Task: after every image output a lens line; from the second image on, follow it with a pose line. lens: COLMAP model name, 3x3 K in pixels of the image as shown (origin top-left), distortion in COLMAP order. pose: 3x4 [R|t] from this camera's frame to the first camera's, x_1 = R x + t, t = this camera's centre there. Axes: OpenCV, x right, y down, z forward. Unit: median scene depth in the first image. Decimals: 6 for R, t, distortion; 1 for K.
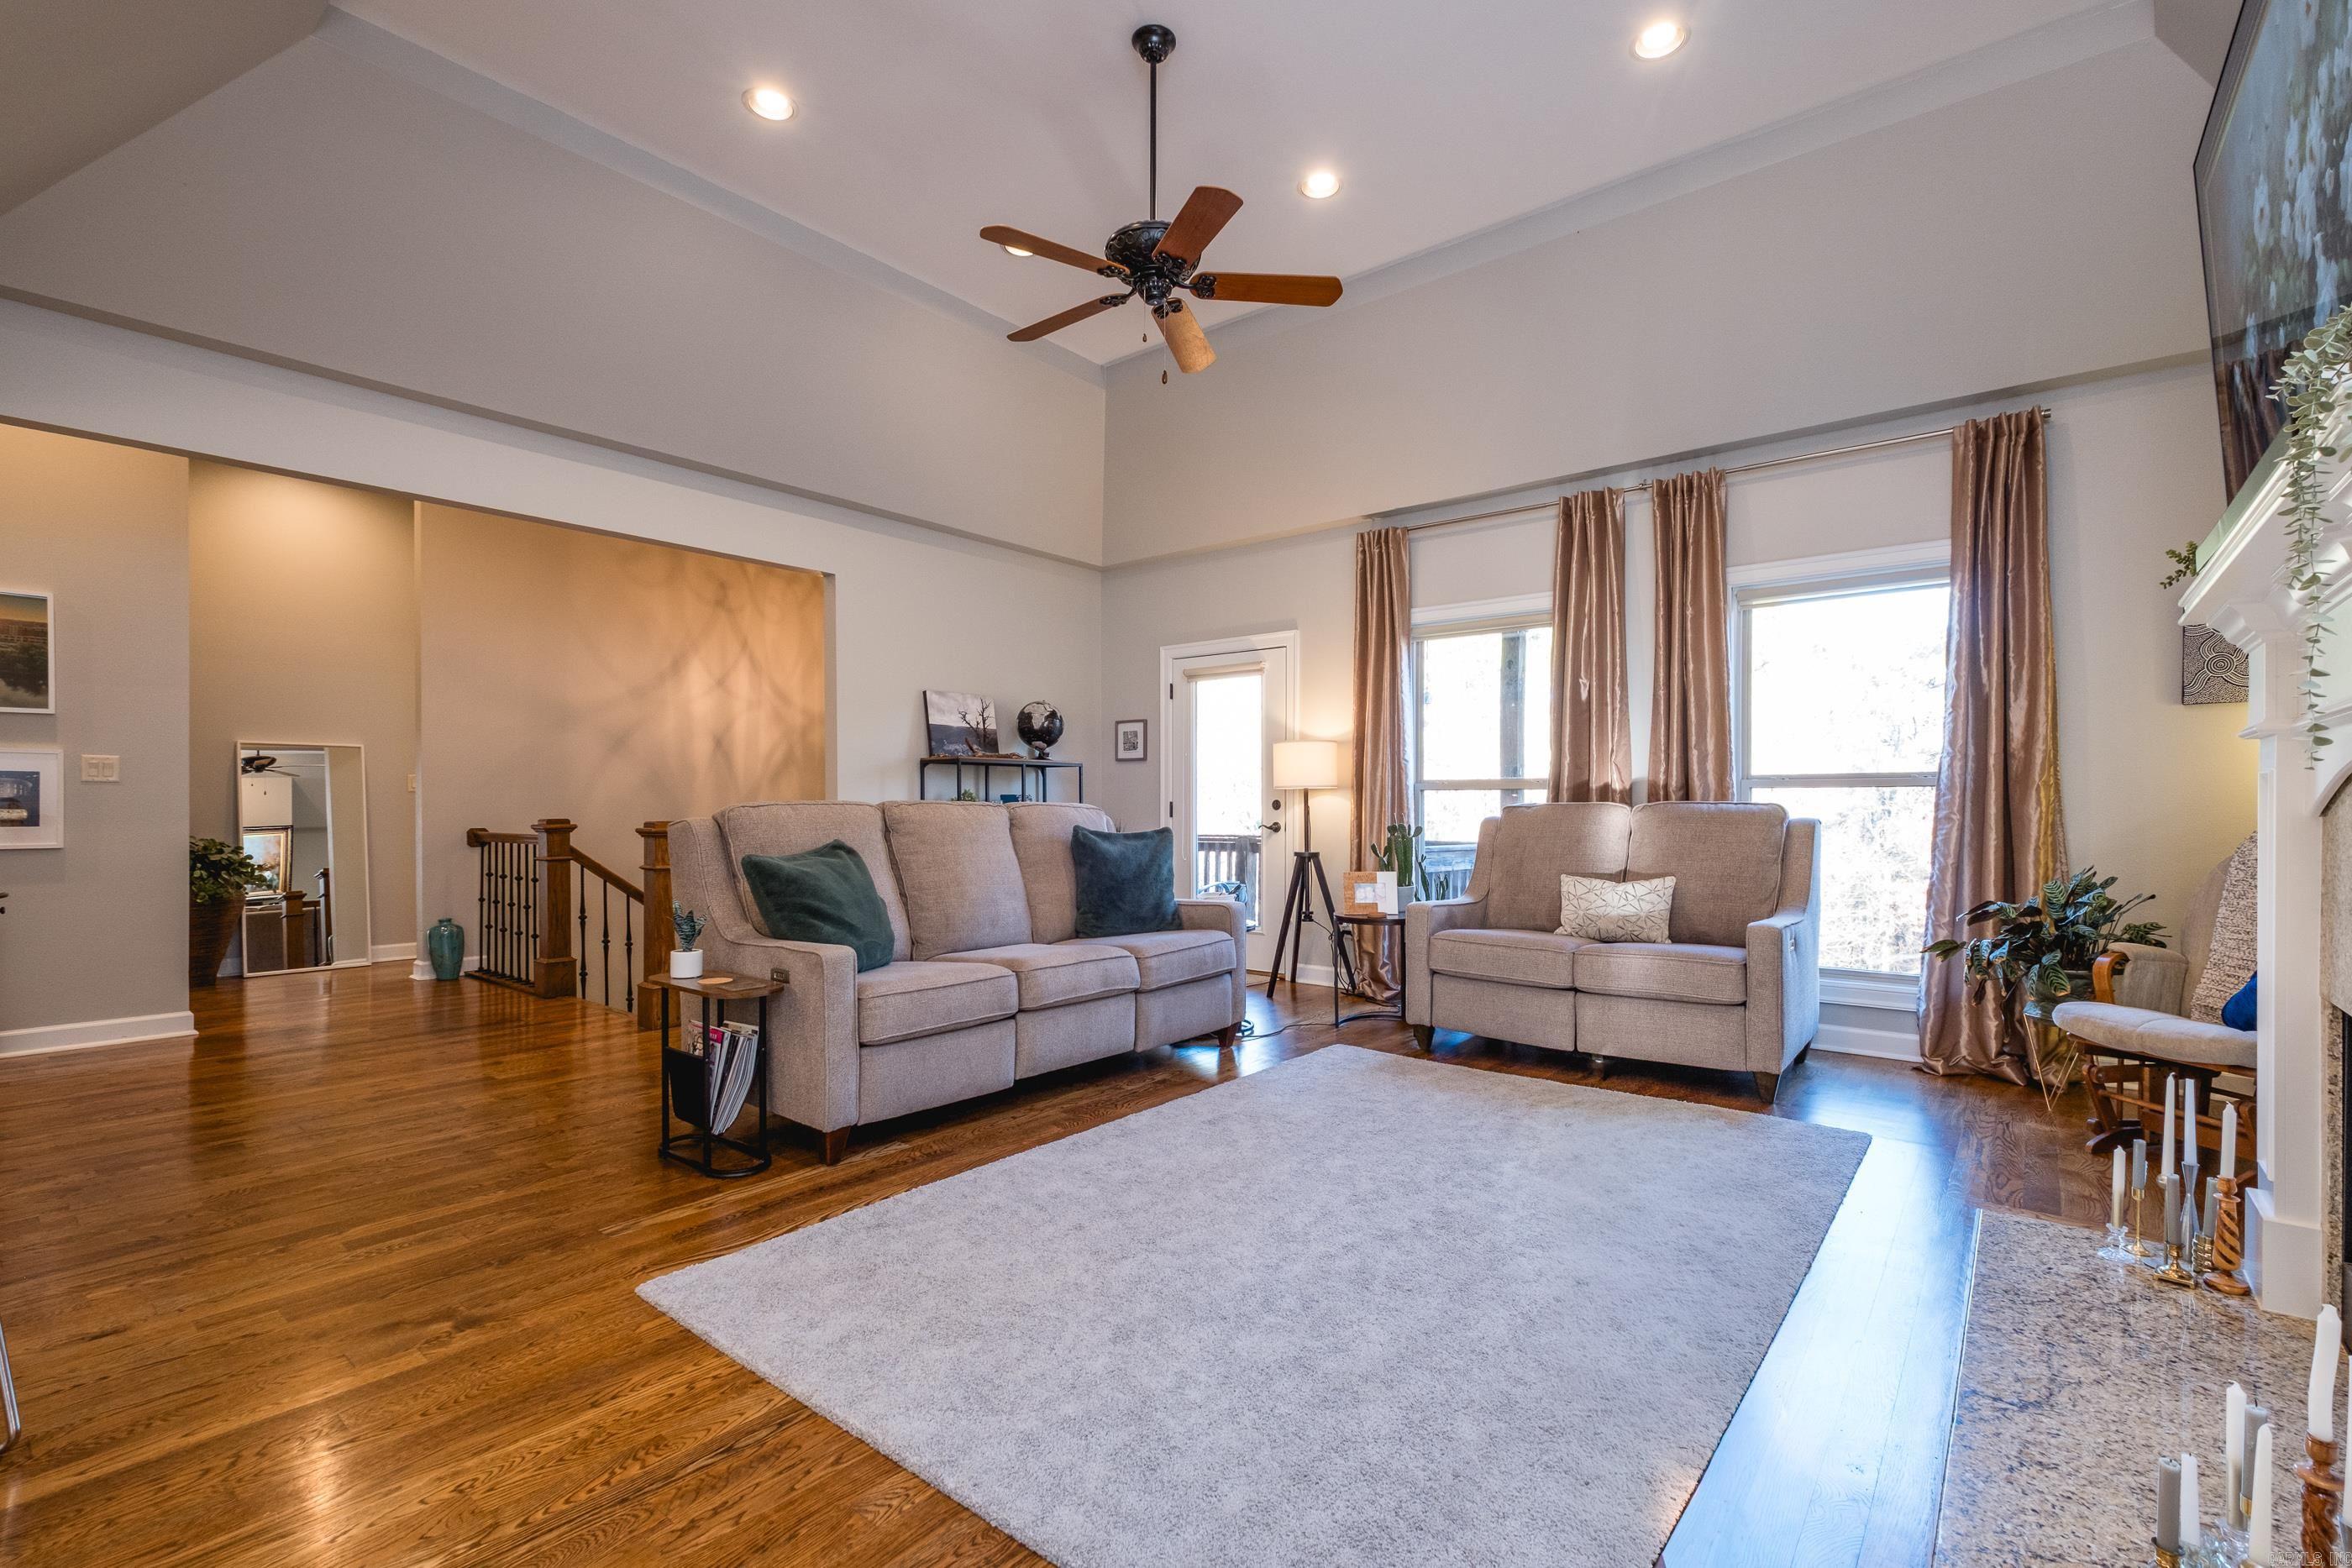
lens RADIAL K [[1041.4, 0, 1199.0], [0, 1041.4, 807.5], [0, 0, 1]] dist [0.001202, -0.000579]
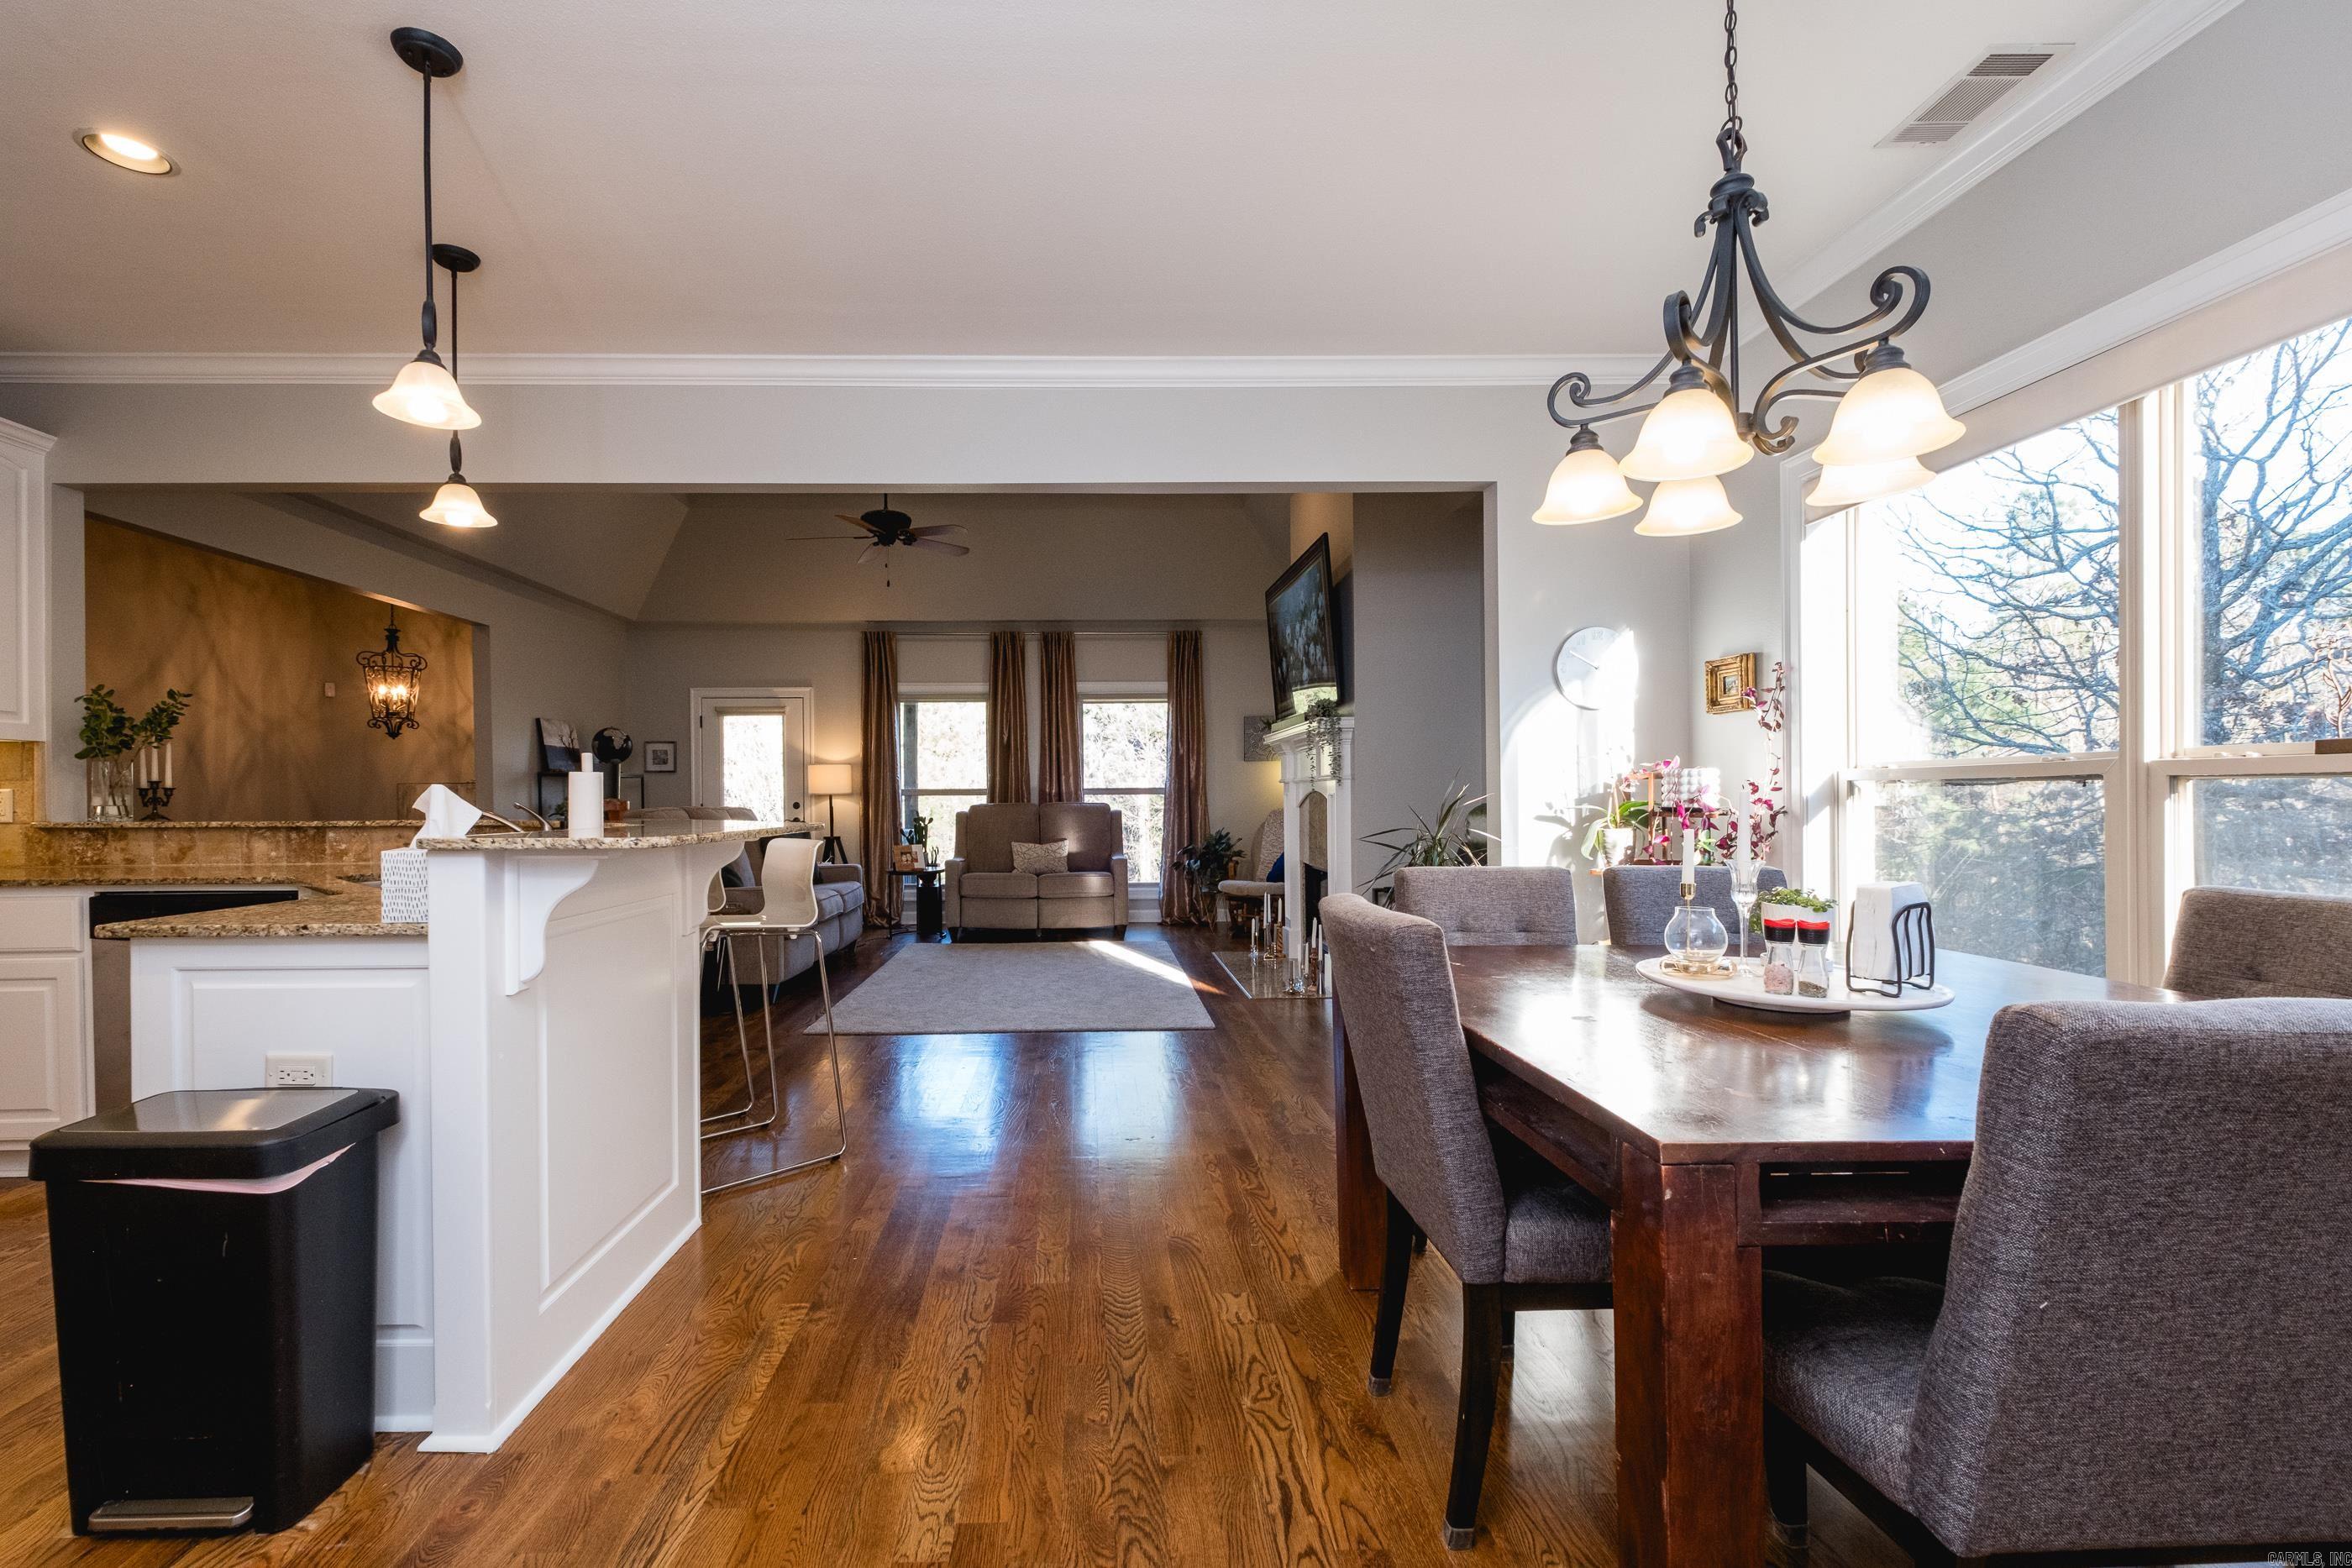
lens RADIAL K [[1023.6, 0, 1105.2], [0, 1023.6, 804.8], [0, 0, 1]] dist [-0.002366, -0.000998]
pose [[0.768352, -0.010256, 0.639946, -0.678568], [0.008076, 0.999947, 0.006328, -0.011791], [-0.639977, 0.000306, 0.768394, -0.507109]]
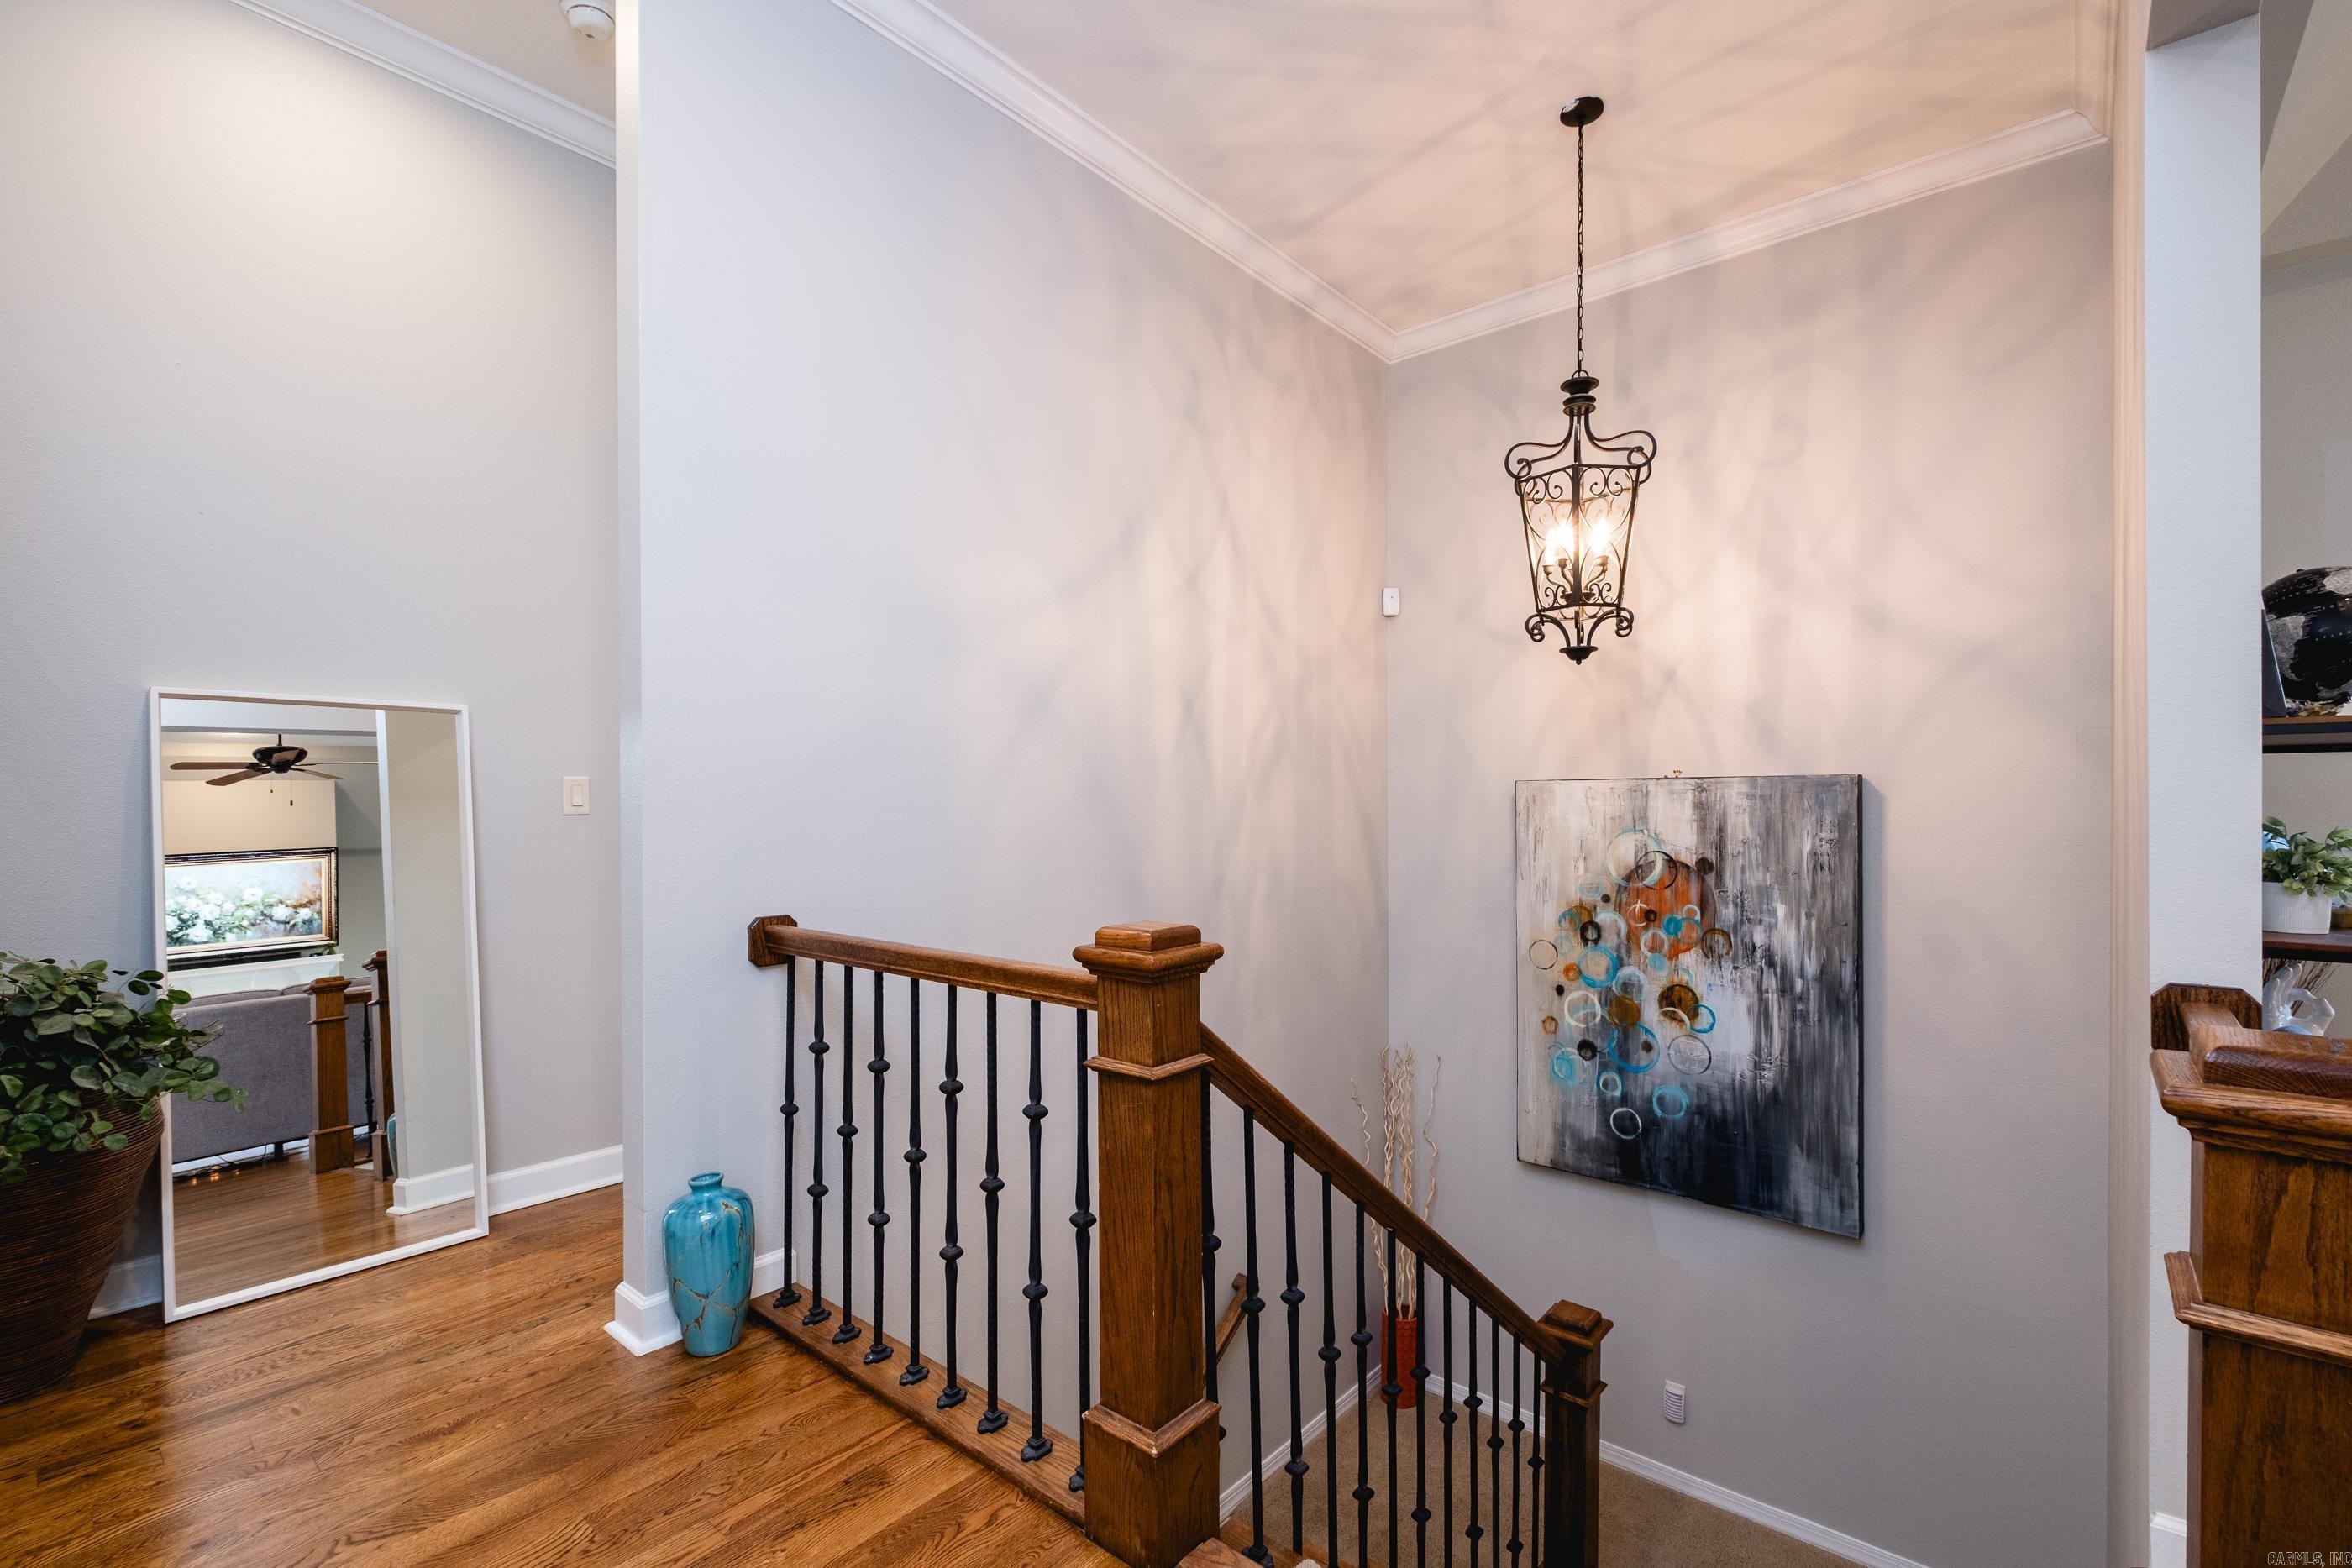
lens RADIAL K [[1041.4, 0, 1199.0], [0, 1041.4, 807.5], [0, 0, 1]] dist [0.001202, -0.000579]
pose [[0.999454, -0.000363, -0.033030, -0.720174], [0.000368, 1.000000, 0.000169, -0.027210], [0.033030, -0.000181, 0.999454, 0.859601]]
